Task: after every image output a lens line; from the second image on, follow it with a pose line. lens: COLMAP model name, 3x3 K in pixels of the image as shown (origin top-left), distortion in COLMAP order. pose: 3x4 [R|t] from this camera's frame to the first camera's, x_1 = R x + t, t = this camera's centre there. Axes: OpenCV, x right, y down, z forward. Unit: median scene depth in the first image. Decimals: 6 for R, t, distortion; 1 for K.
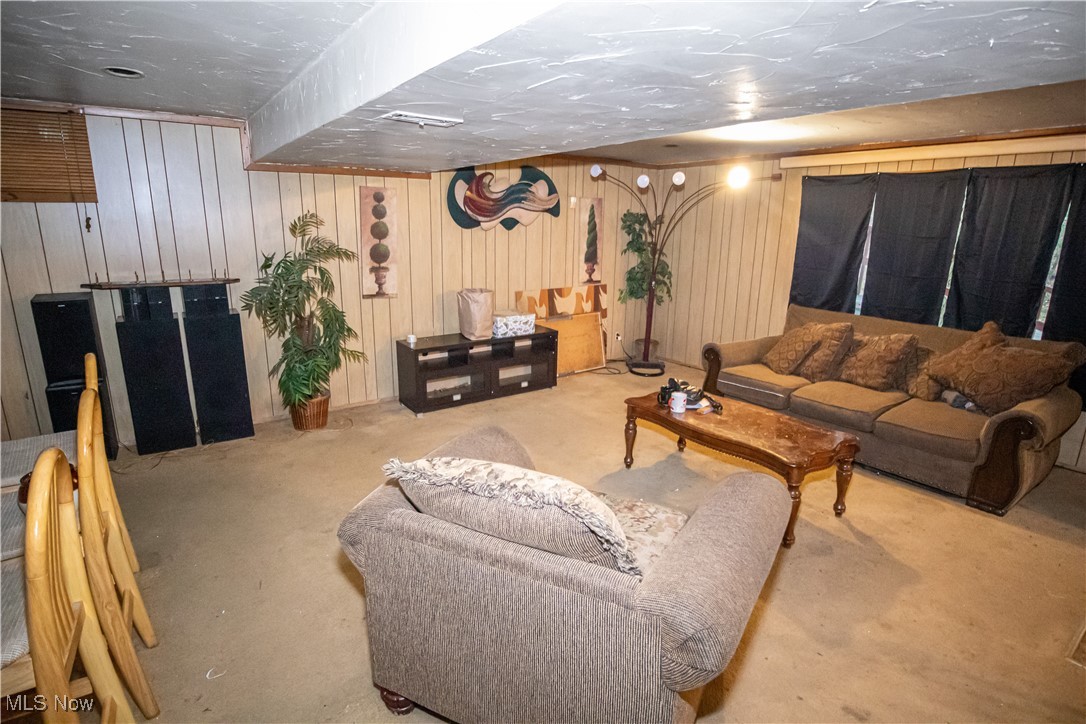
lens RADIAL K [[563.7, 0, 543.0], [0, 563.7, 362.0], [0, 0, 1]] dist [-0.066132, 0.031324]
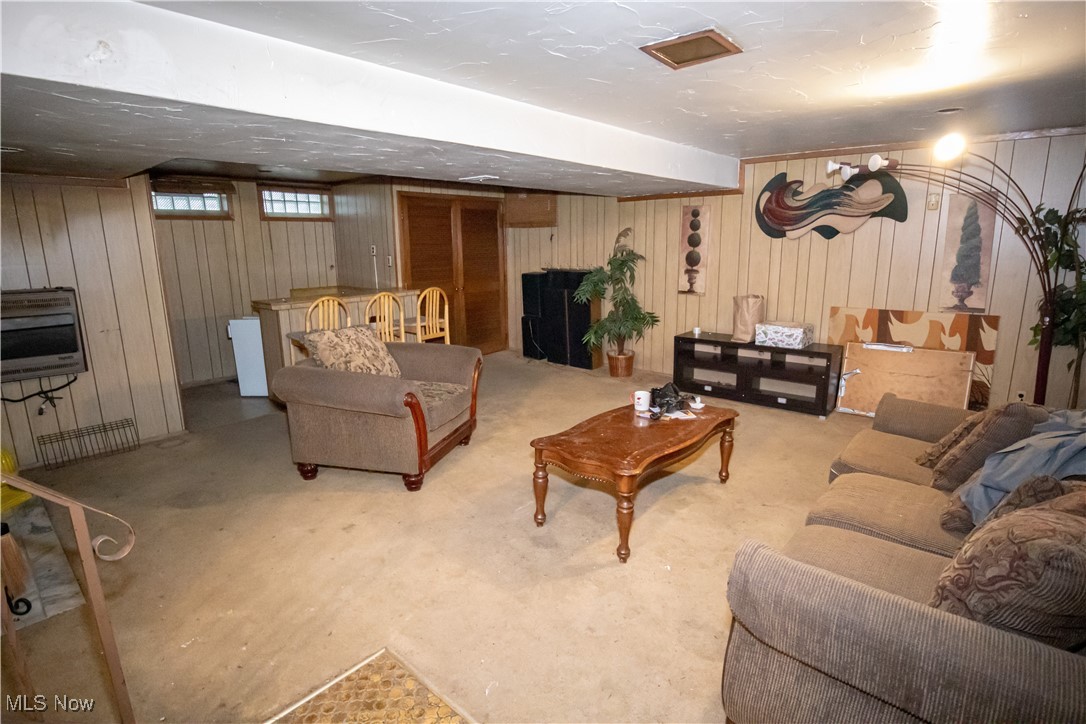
lens RADIAL K [[563.7, 0, 543.0], [0, 563.7, 362.0], [0, 0, 1]] dist [-0.066132, 0.031324]
pose [[0.188693, 0.187675, -0.963936, 0.797422], [-0.217301, 0.965217, 0.145387, -0.073338], [0.957693, 0.182030, 0.222912, 0.403420]]
